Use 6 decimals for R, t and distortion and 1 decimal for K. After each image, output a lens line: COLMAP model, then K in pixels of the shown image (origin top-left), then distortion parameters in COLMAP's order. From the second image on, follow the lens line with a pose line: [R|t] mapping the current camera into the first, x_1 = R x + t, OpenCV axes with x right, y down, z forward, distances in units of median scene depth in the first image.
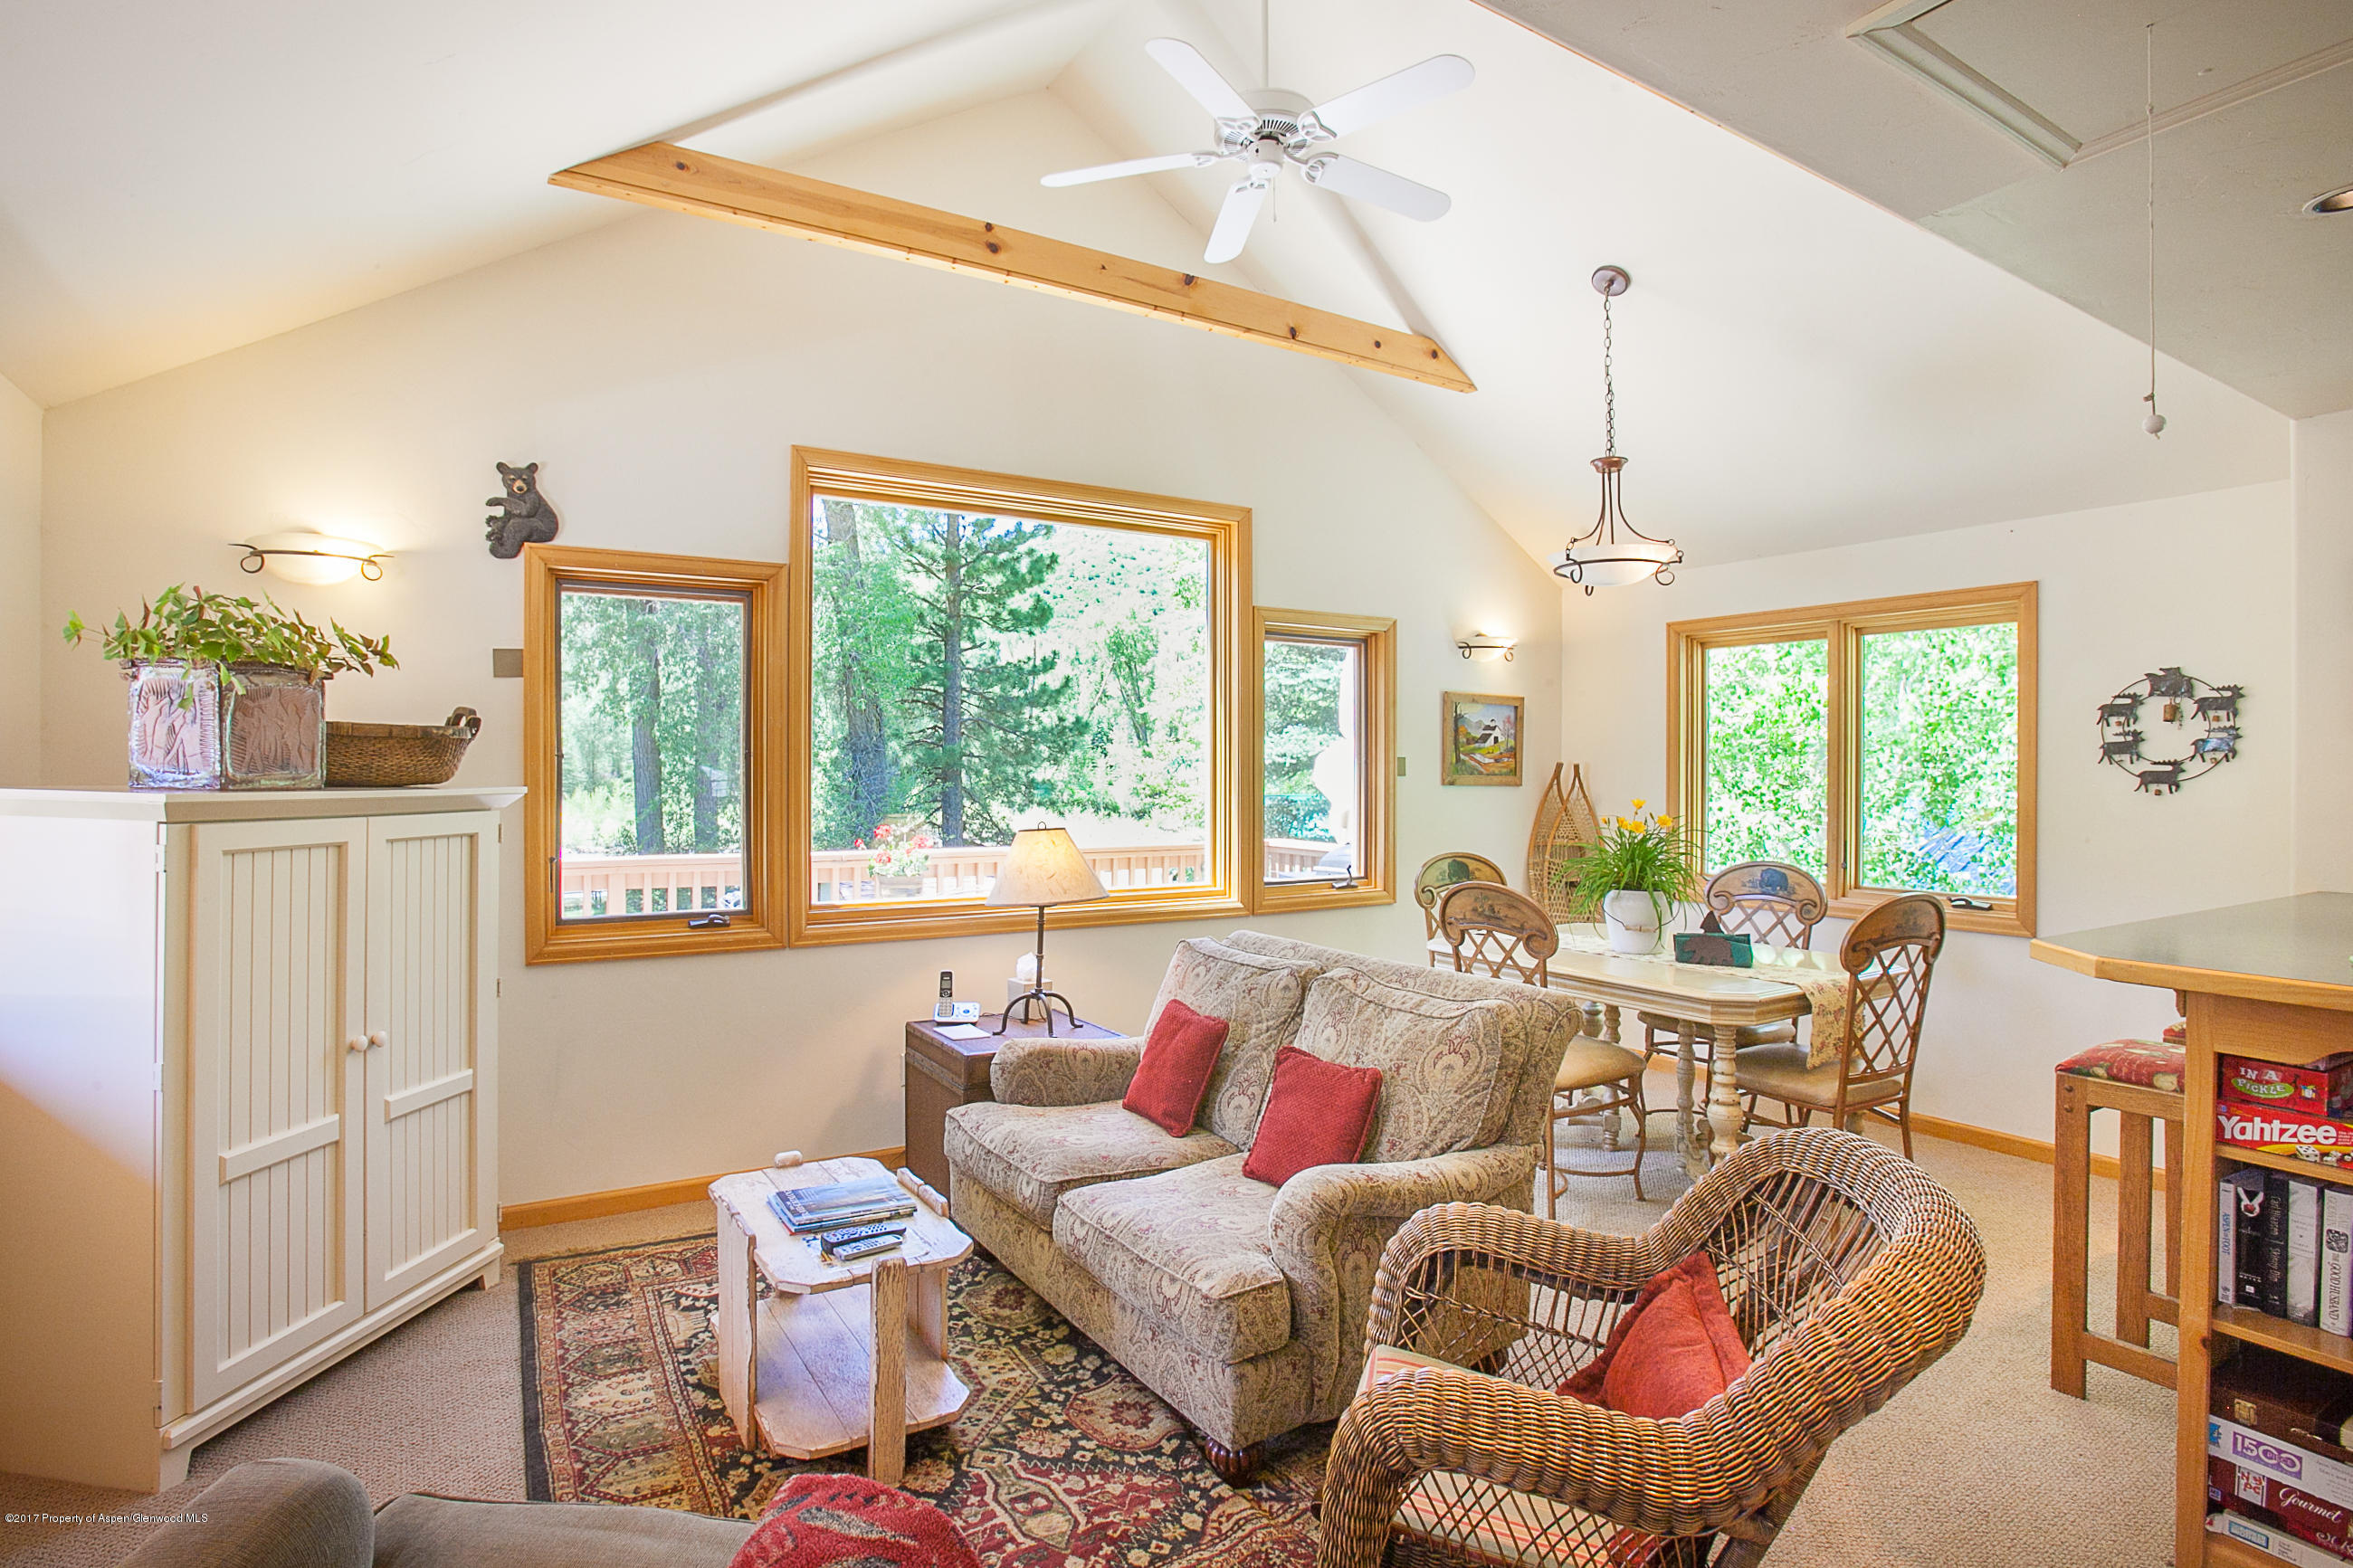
lens RADIAL K [[1174.6, 0, 1176.5], [0, 1174.6, 784.0], [0, 0, 1]] dist [-0.080124, 0.038422]
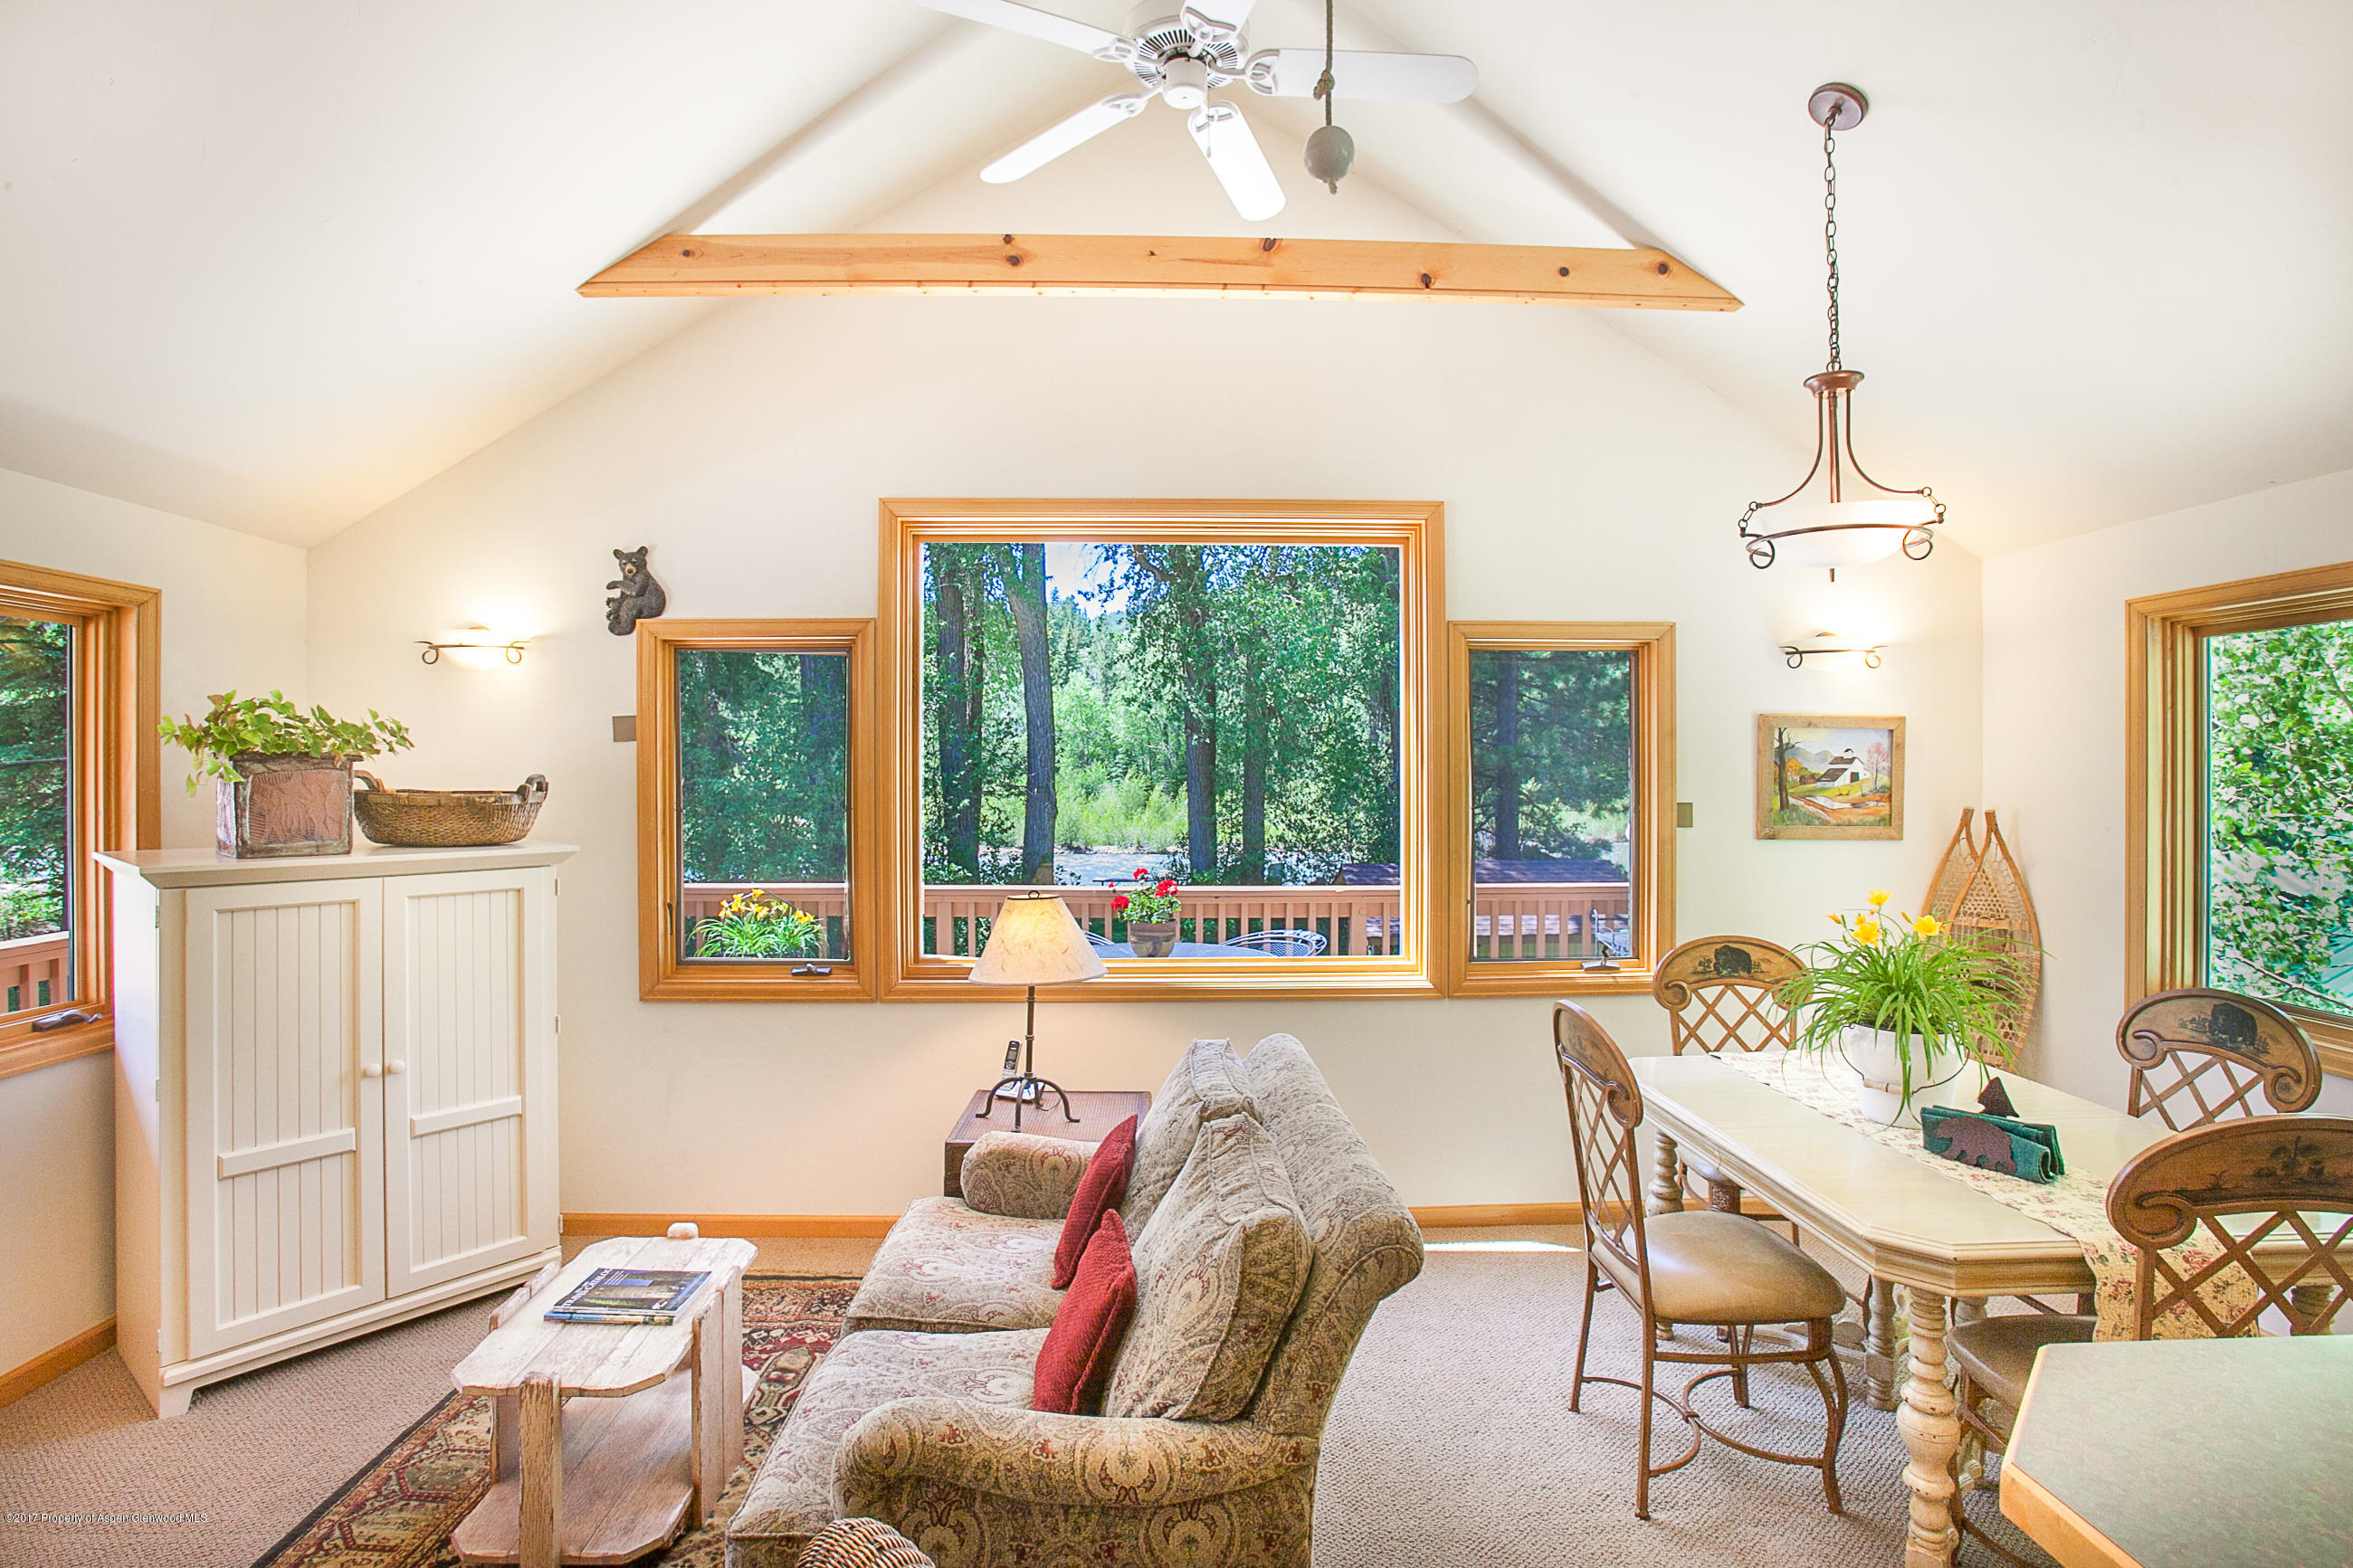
lens RADIAL K [[1174.6, 0, 1176.5], [0, 1174.6, 784.0], [0, 0, 1]] dist [-0.080124, 0.038422]
pose [[0.869648, 0.003378, -0.493661, 0.415983], [-0.003980, 0.999992, -0.000170, -0.050703], [0.493657, 0.002113, 0.869654, 0.273245]]
